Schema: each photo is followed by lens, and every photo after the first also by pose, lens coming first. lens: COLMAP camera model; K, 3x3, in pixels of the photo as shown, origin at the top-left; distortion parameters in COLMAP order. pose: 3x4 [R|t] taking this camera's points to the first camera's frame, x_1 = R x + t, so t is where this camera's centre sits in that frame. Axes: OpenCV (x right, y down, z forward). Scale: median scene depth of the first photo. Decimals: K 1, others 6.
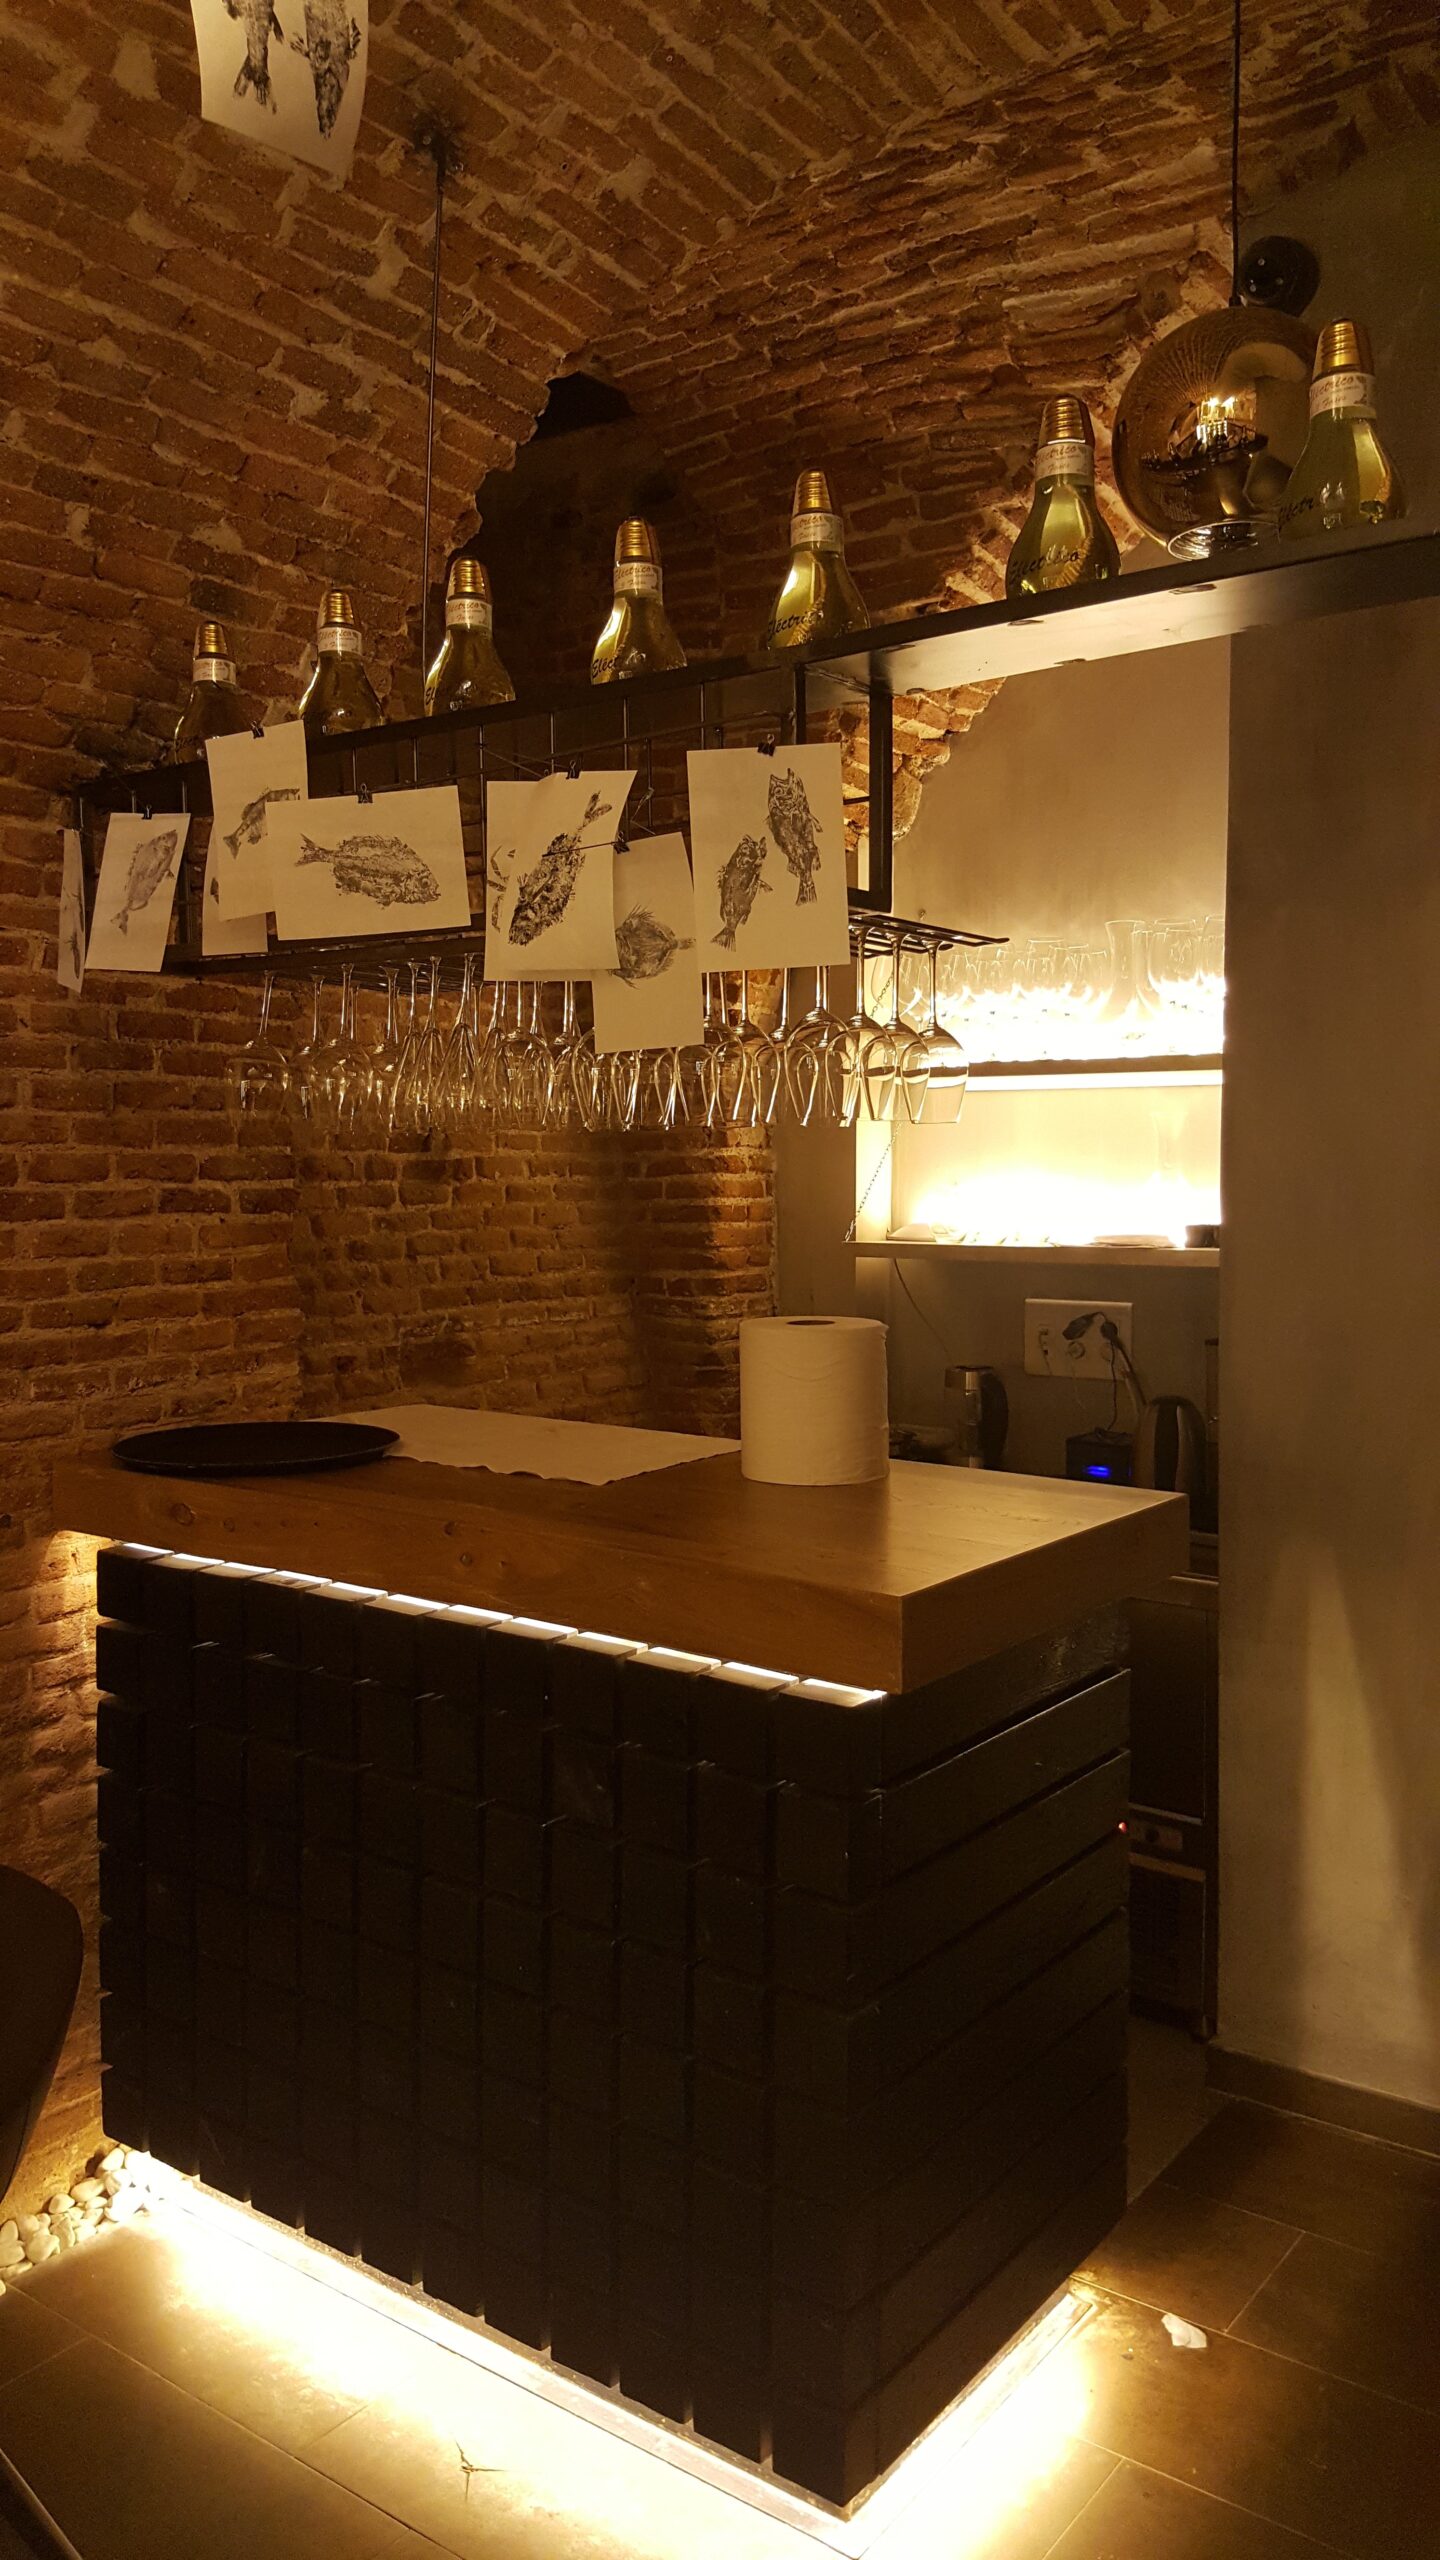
lens RADIAL K [[1901.9, 0, 720.0], [0, 1901.9, 1280.0], [0, 0, 1]] dist [0.058676, 0.001080]
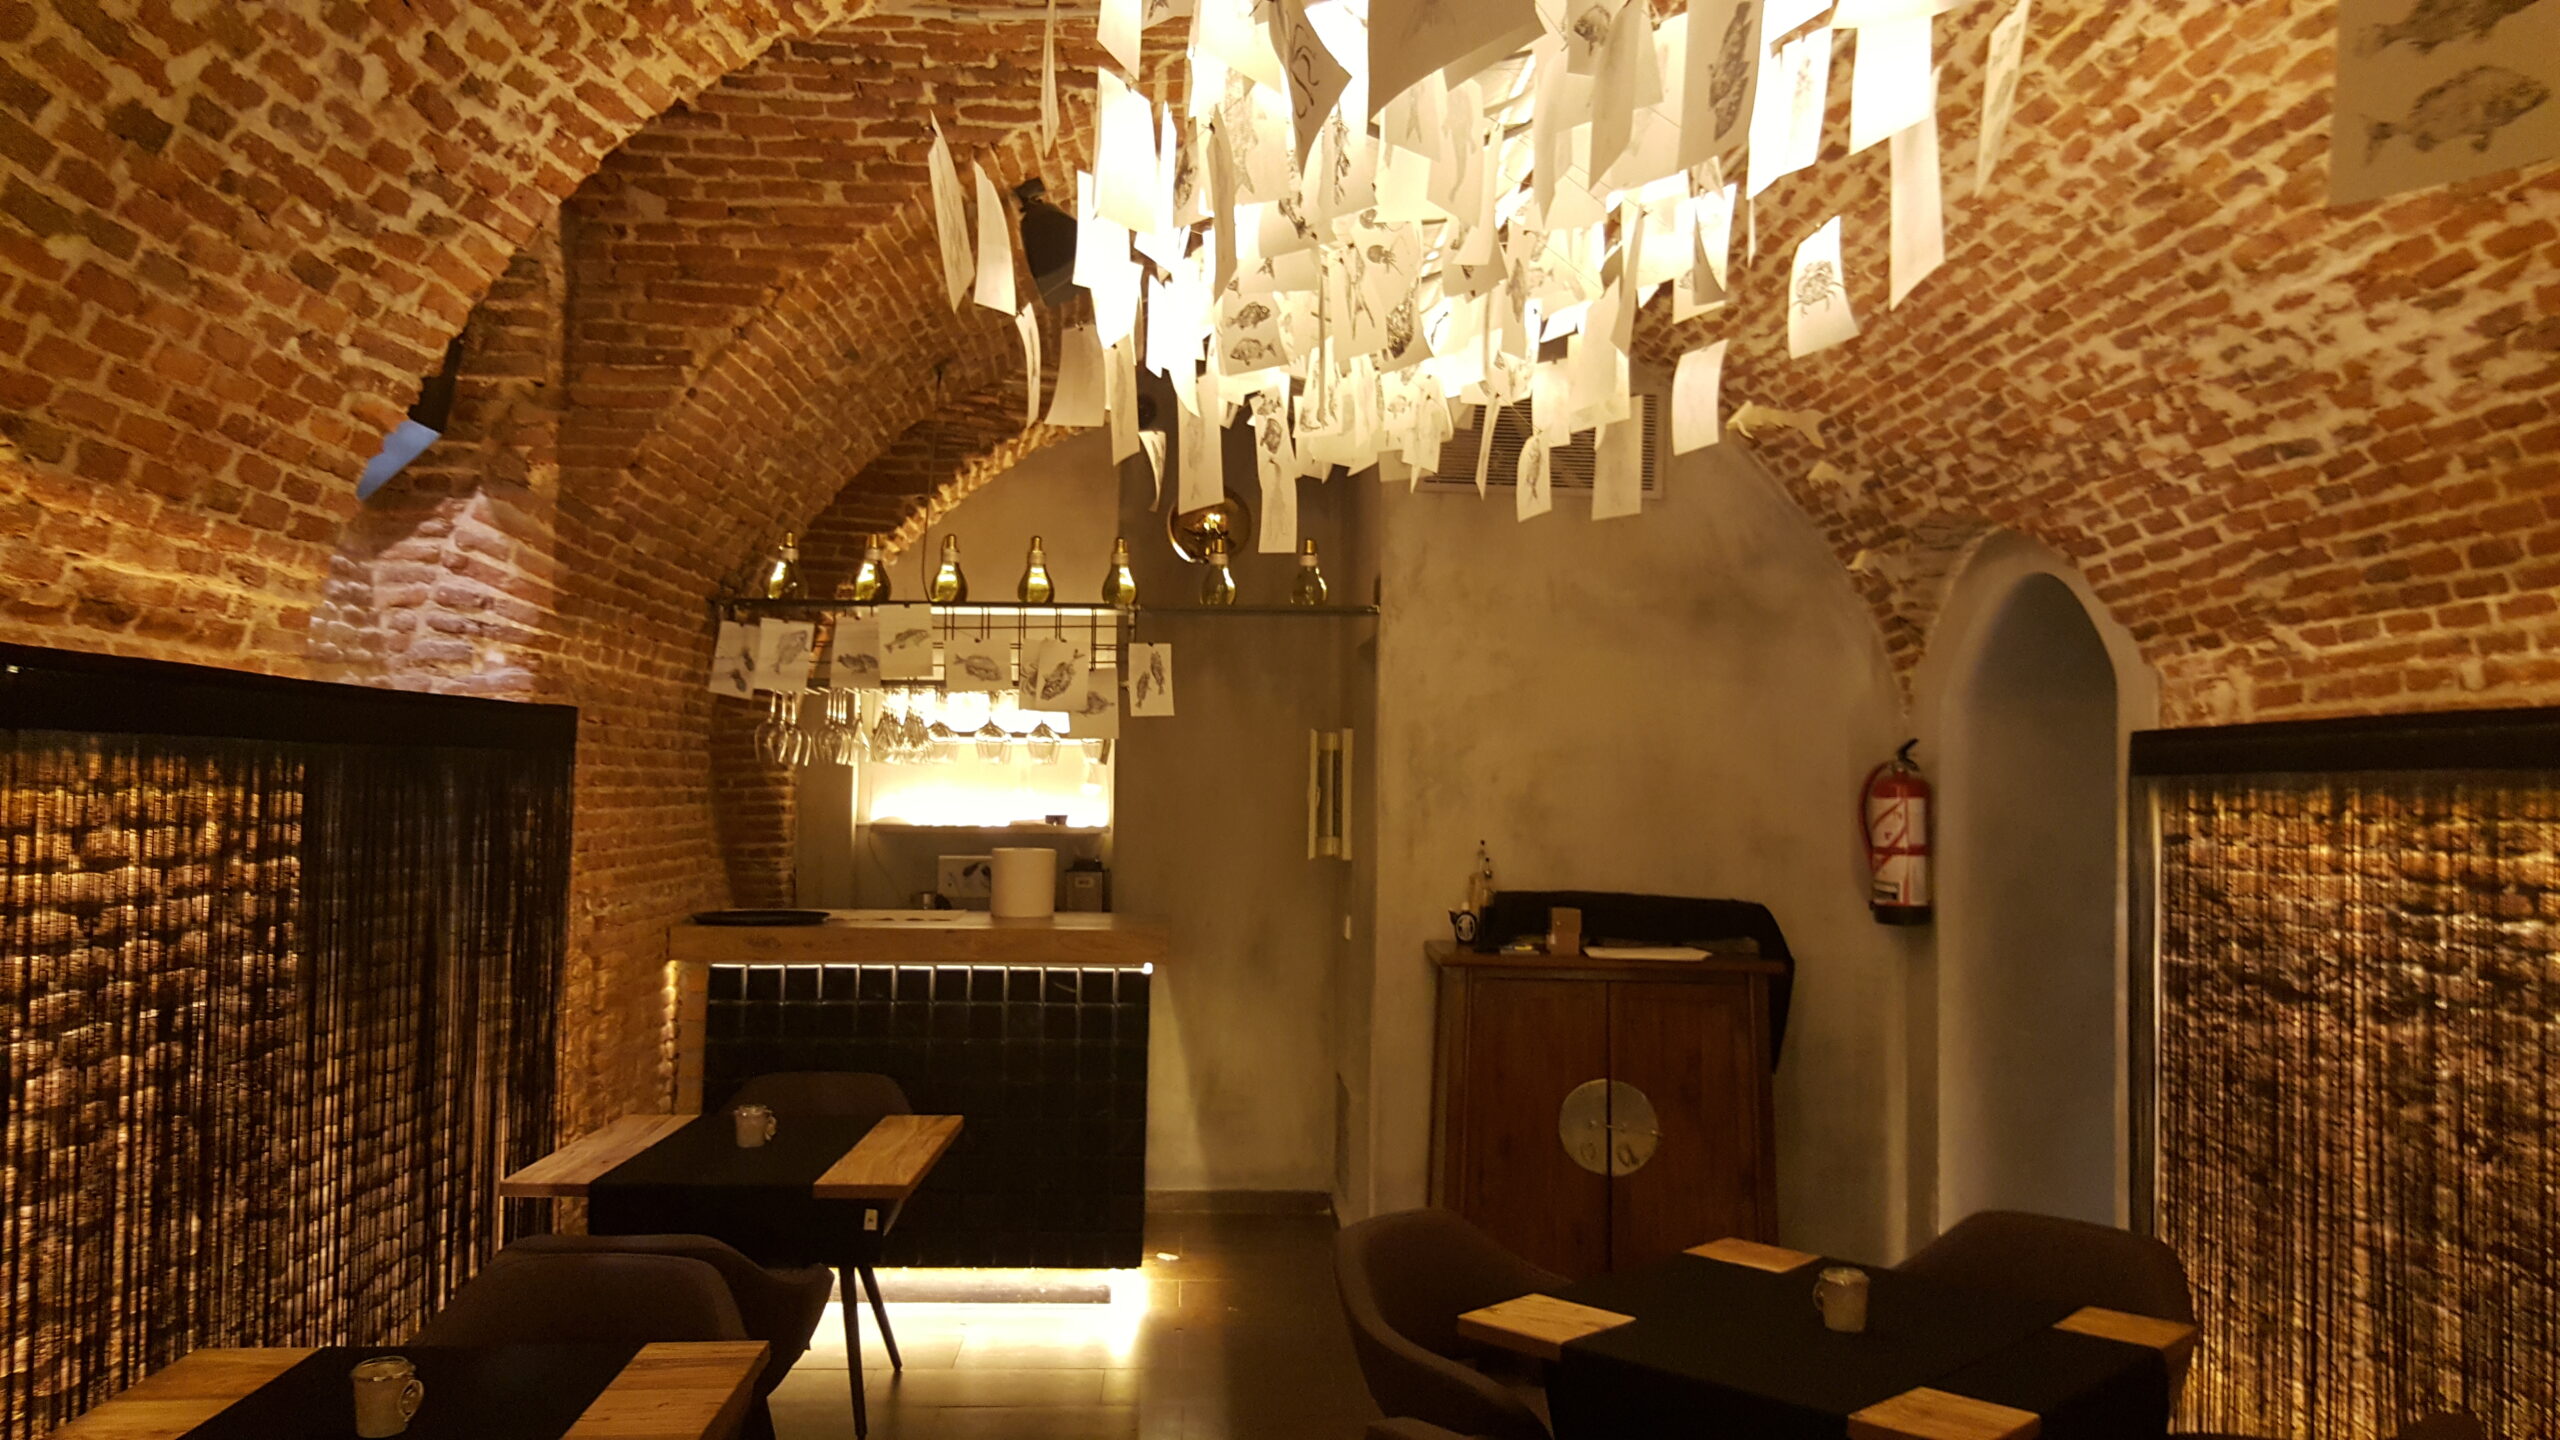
lens RADIAL K [[1901.9, 0, 1280.0], [0, 1901.9, 720.0], [0, 0, 1]] dist [0.058676, 0.001080]
pose [[0.783750, 0.030372, 0.620333, -0.988727], [0.032338, 0.995453, -0.089594, 0.074714], [-0.620234, 0.090280, 0.779204, -0.884195]]
